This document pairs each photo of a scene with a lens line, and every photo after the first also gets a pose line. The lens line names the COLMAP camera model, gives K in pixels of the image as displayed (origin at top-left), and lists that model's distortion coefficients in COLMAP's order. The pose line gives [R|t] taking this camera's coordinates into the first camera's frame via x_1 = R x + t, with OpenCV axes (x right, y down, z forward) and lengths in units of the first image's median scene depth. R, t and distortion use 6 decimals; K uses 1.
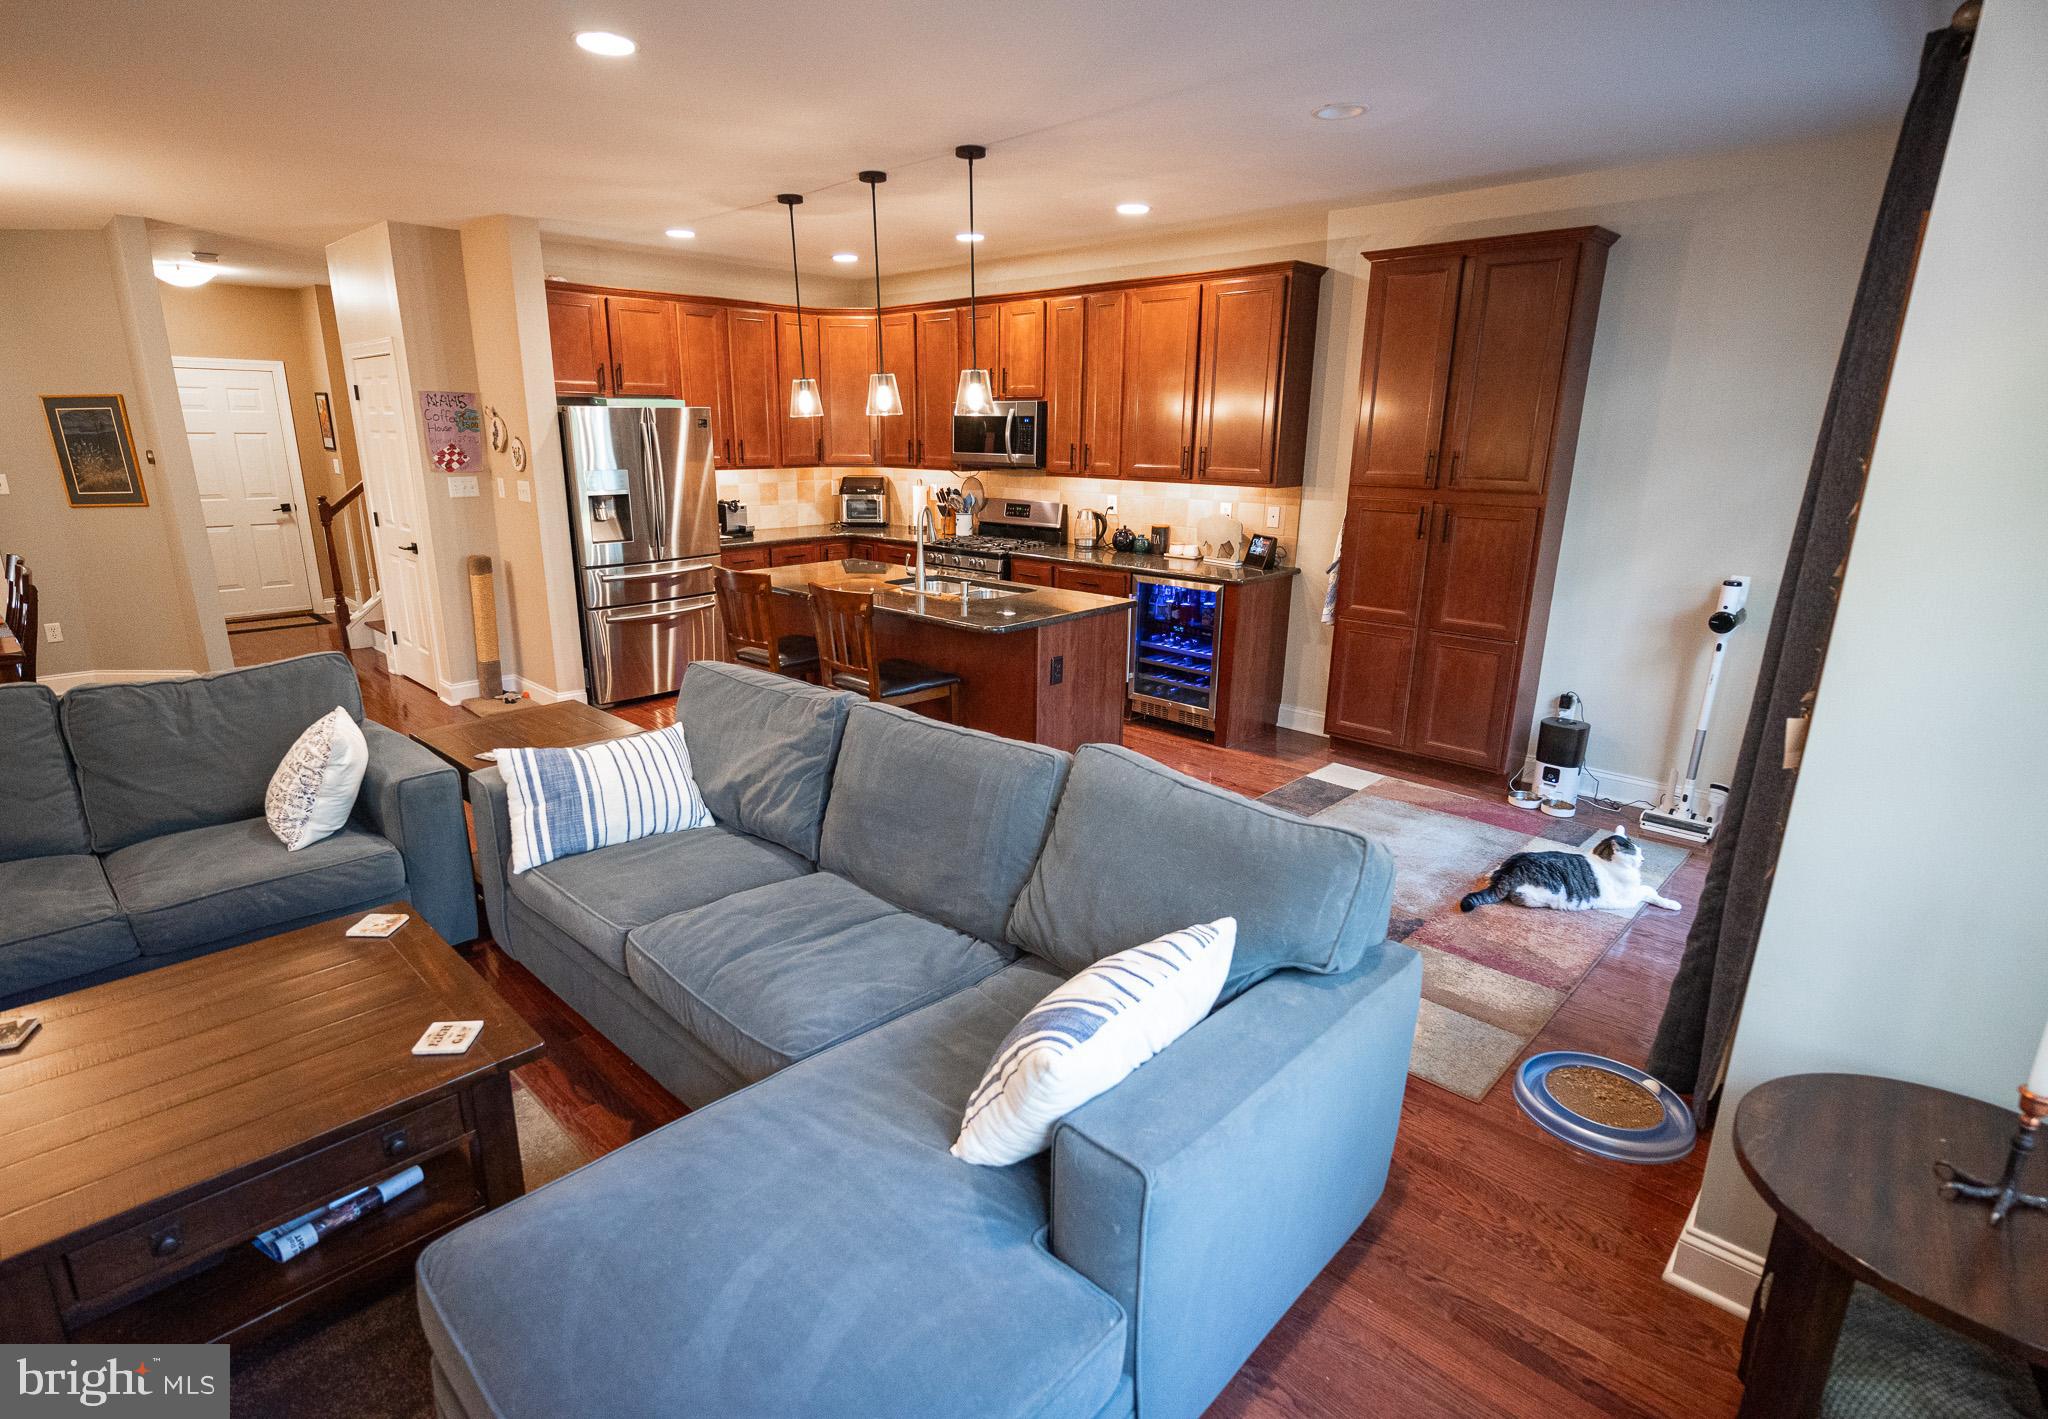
lens RADIAL K [[1017.1, 0, 984.1], [0, 1017.1, 715.7], [0, 0, 1]] dist [-0.008068, 0.000239]
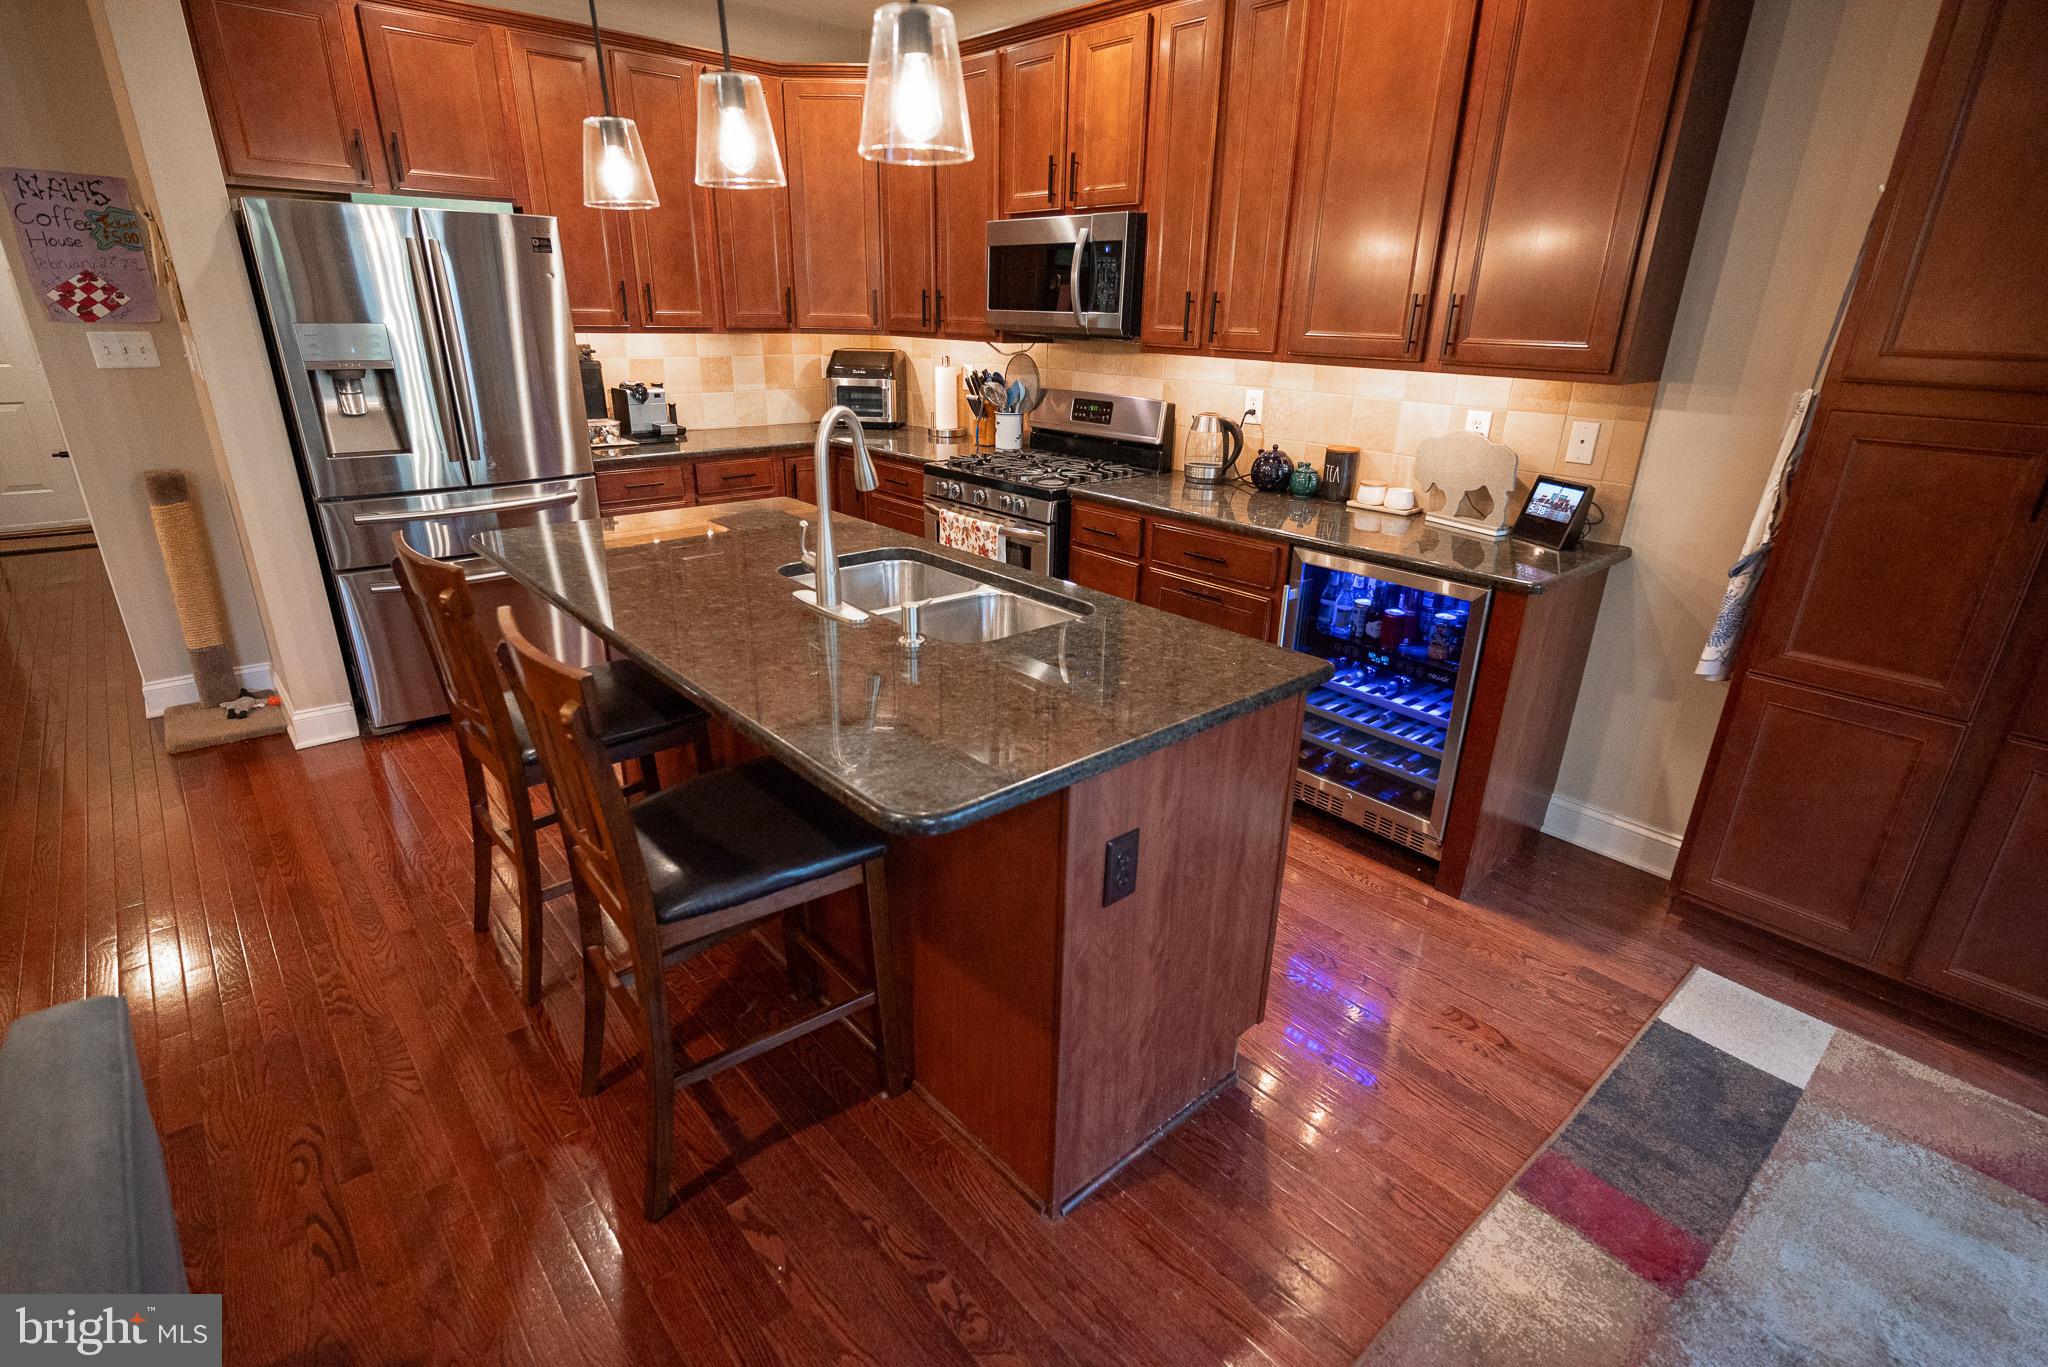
lens RADIAL K [[977.8, 0, 1027.3], [0, 977.8, 692.4], [0, 0, 1]] dist [-0.003278, 0.002889]
pose [[0.997564, 0.039939, -0.057190, 0.039269], [-0.034255, 0.994681, 0.097138, -0.102946], [0.060766, -0.094942, 0.993626, 0.458648]]
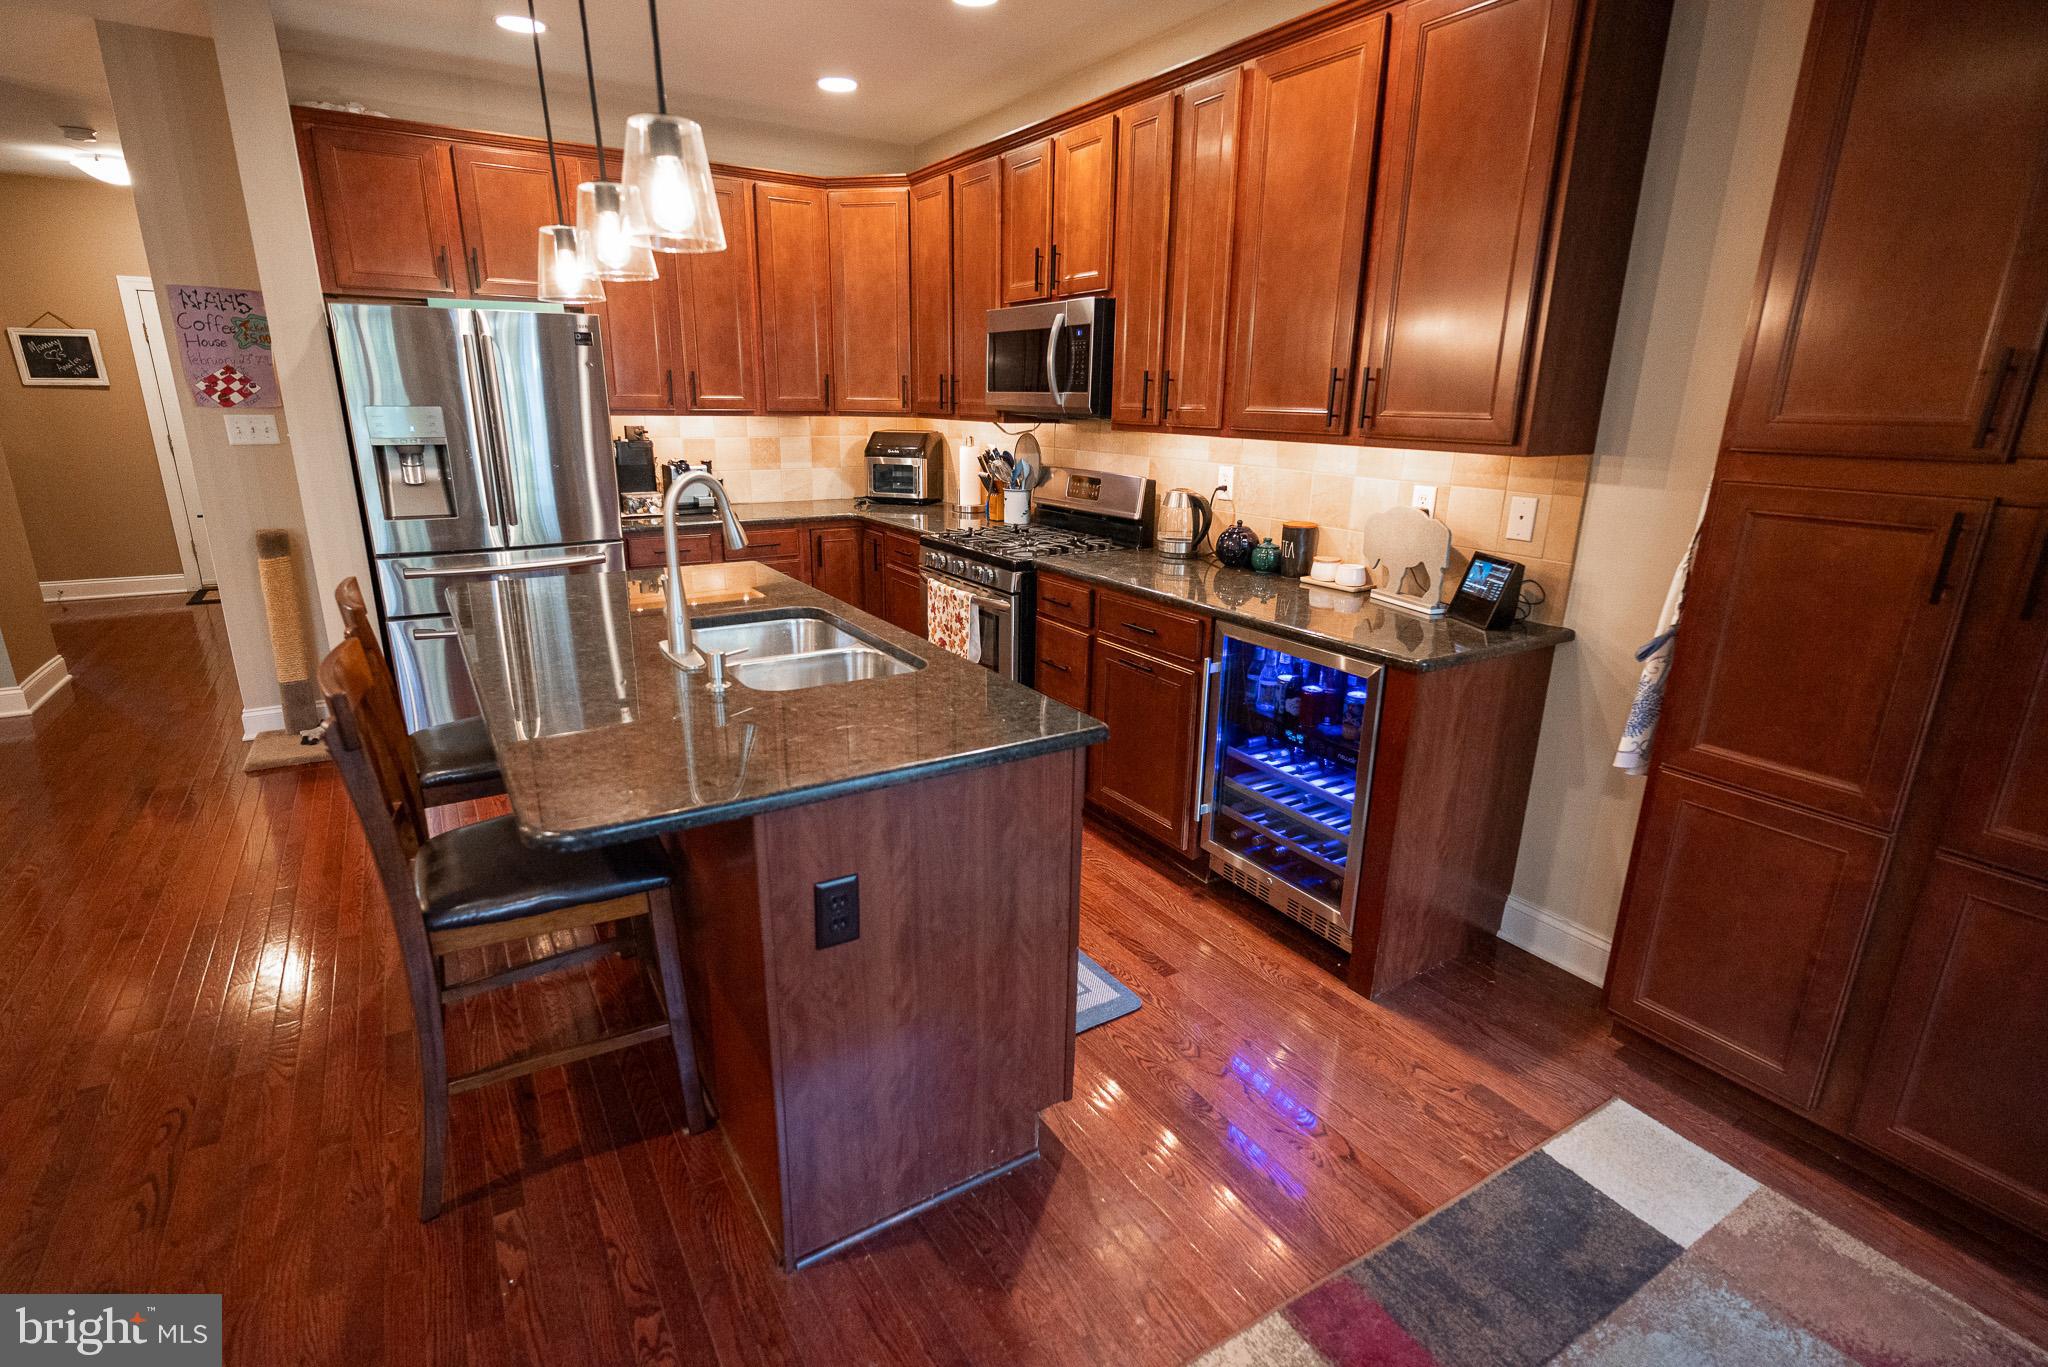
lens RADIAL K [[977.8, 0, 1016.7], [0, 977.8, 686.9], [0, 0, 1]] dist [-0.003278, 0.002889]
pose [[0.971765, 0.075159, -0.223662, 0.152791], [-0.073101, 0.997171, 0.017479, -0.100626], [0.224343, -0.000636, 0.974510, 0.468528]]
